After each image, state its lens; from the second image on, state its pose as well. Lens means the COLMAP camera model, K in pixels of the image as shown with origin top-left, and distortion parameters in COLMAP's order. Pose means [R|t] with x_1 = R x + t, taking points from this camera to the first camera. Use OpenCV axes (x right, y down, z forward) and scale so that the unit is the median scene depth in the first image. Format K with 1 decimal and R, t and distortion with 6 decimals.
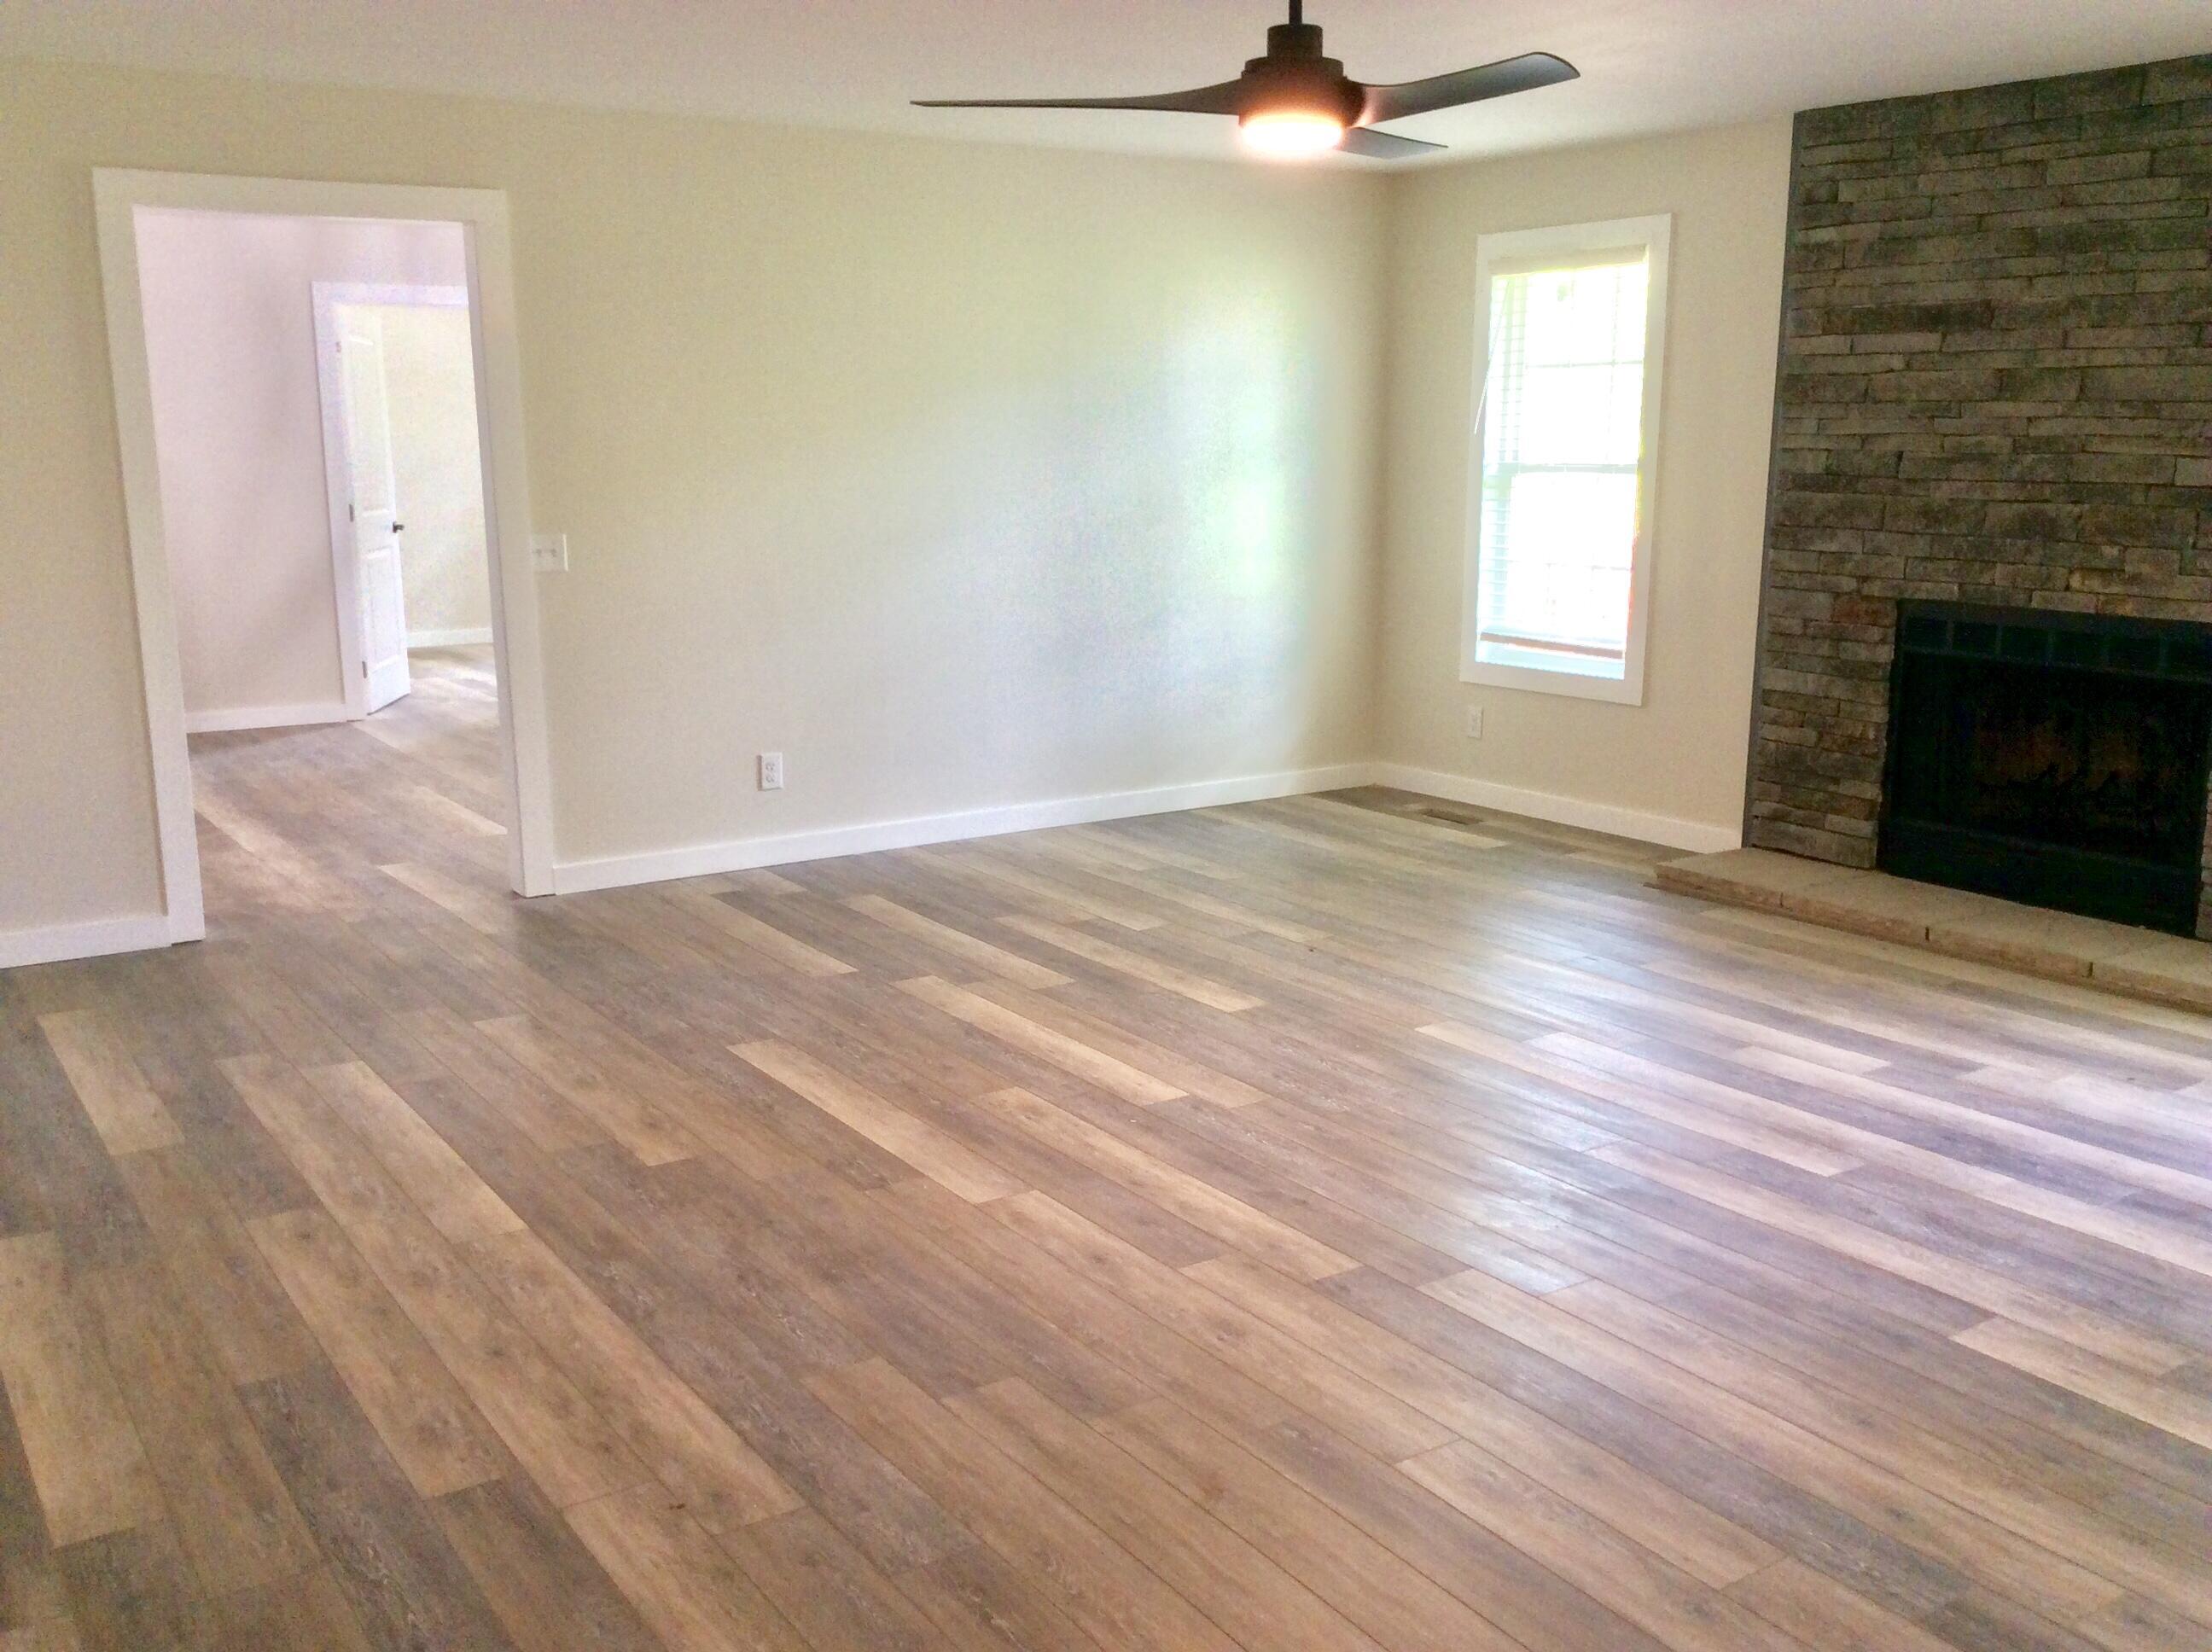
lens RADIAL K [[2023.3, 0, 1150.5], [0, 2023.3, 830.4], [0, 0, 1]] dist [0.112587, -0.166225]
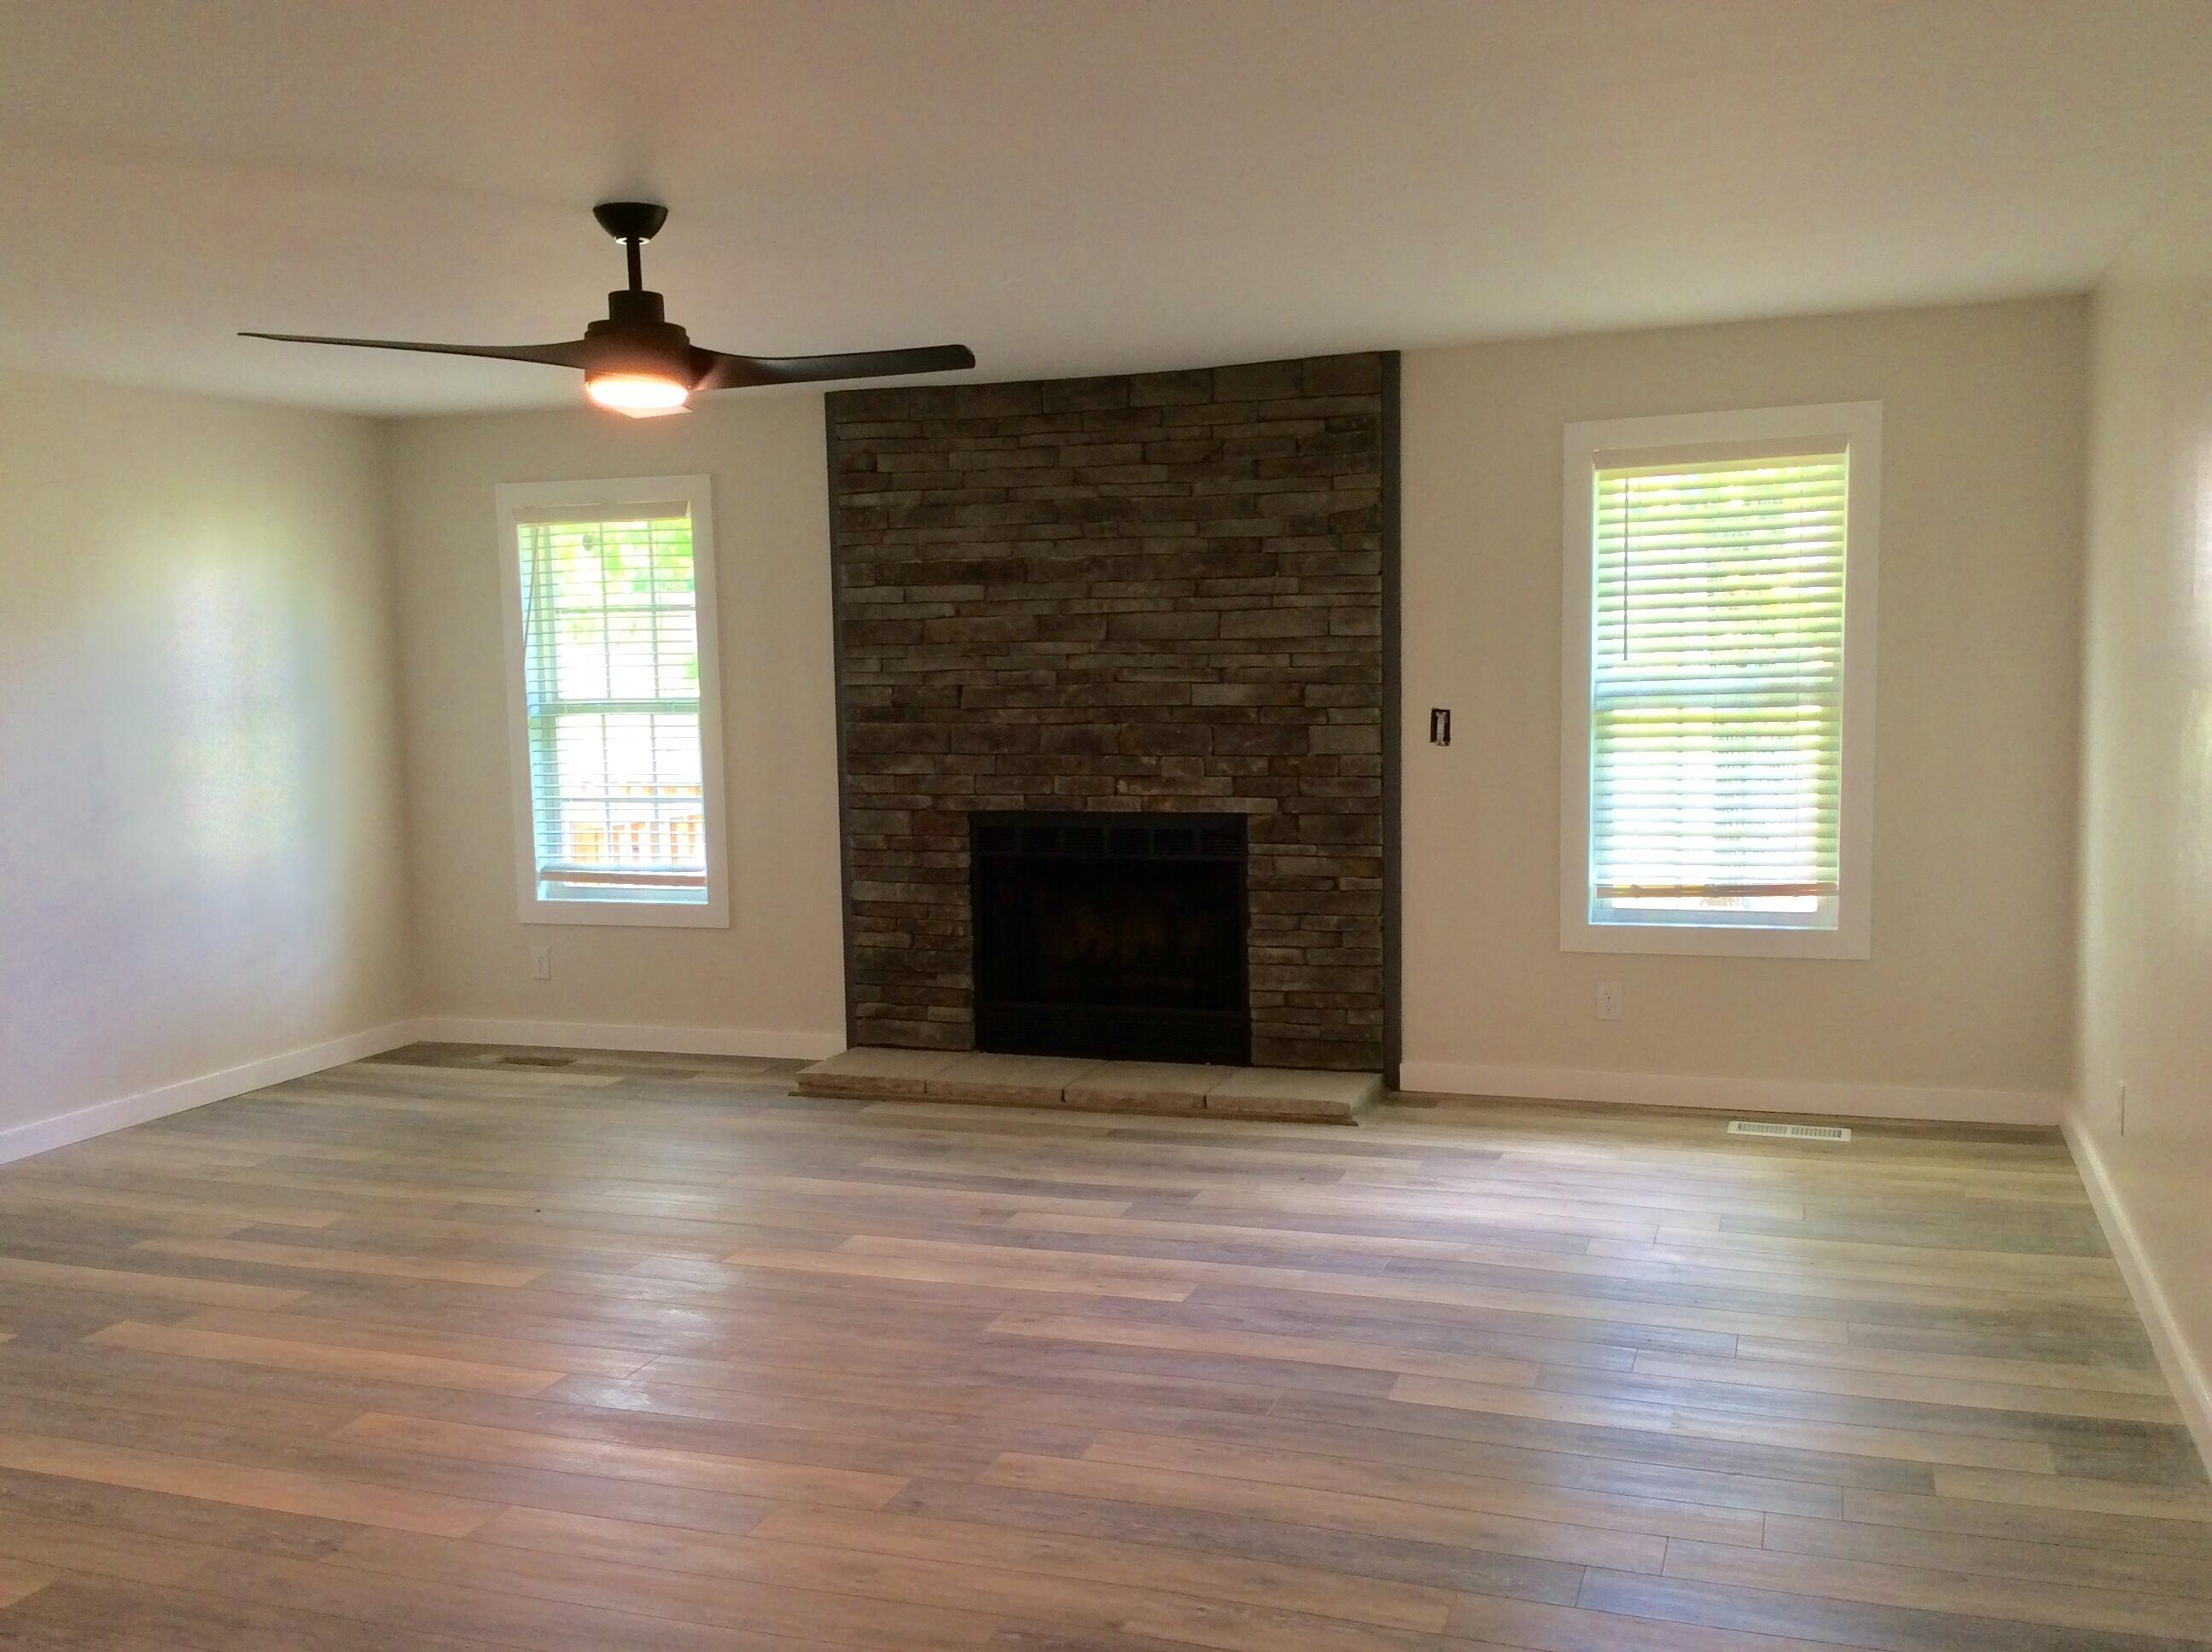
lens RADIAL K [[1996.9, 0, 1119.6], [0, 1996.9, 855.0], [0, 0, 1]] dist [0.092447, -0.133777]
pose [[0.811872, -0.080060, 0.578320, -0.239535], [0.138027, 0.988793, -0.056886, -0.015128], [-0.567285, 0.126008, 0.813824, 0.049864]]
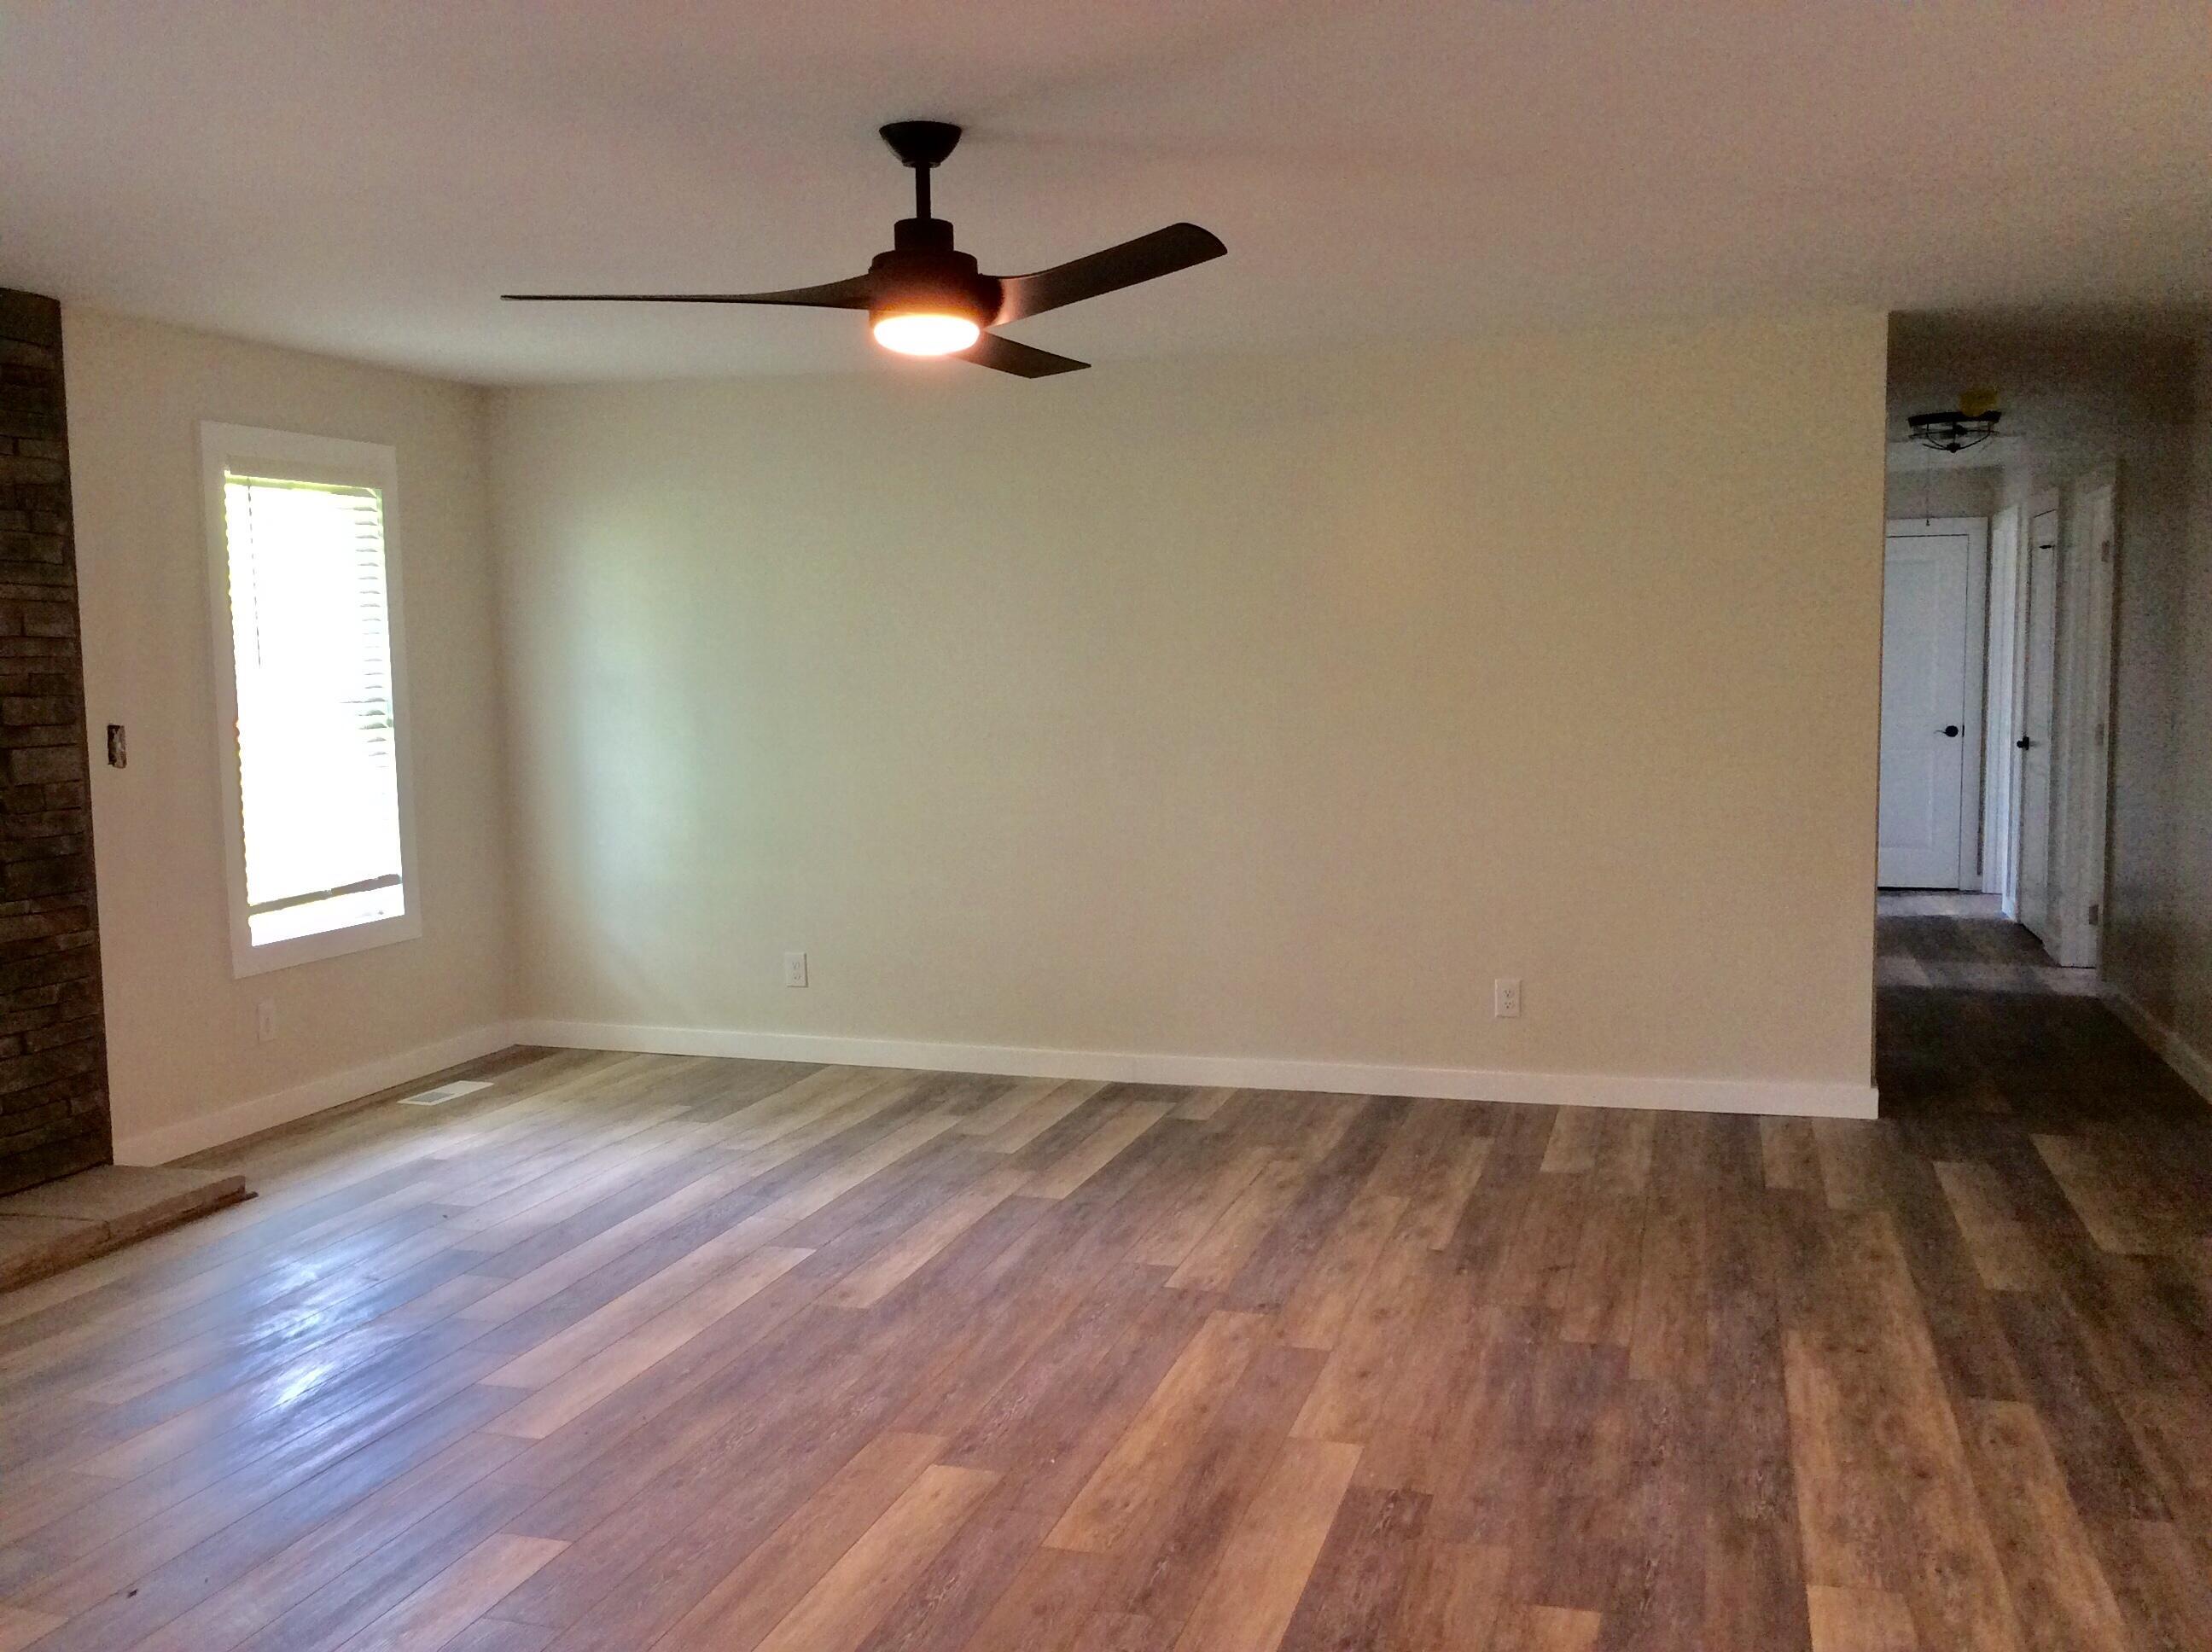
lens RADIAL K [[1989.3, 0, 1090.7], [0, 1989.3, 846.0], [0, 0, 1]] dist [0.082448, -0.130083]
pose [[-0.619646, -0.063964, 0.782271, -0.499403], [0.169160, 0.962367, 0.212683, -0.209587], [-0.766436, 0.264117, -0.585507, 1.093331]]
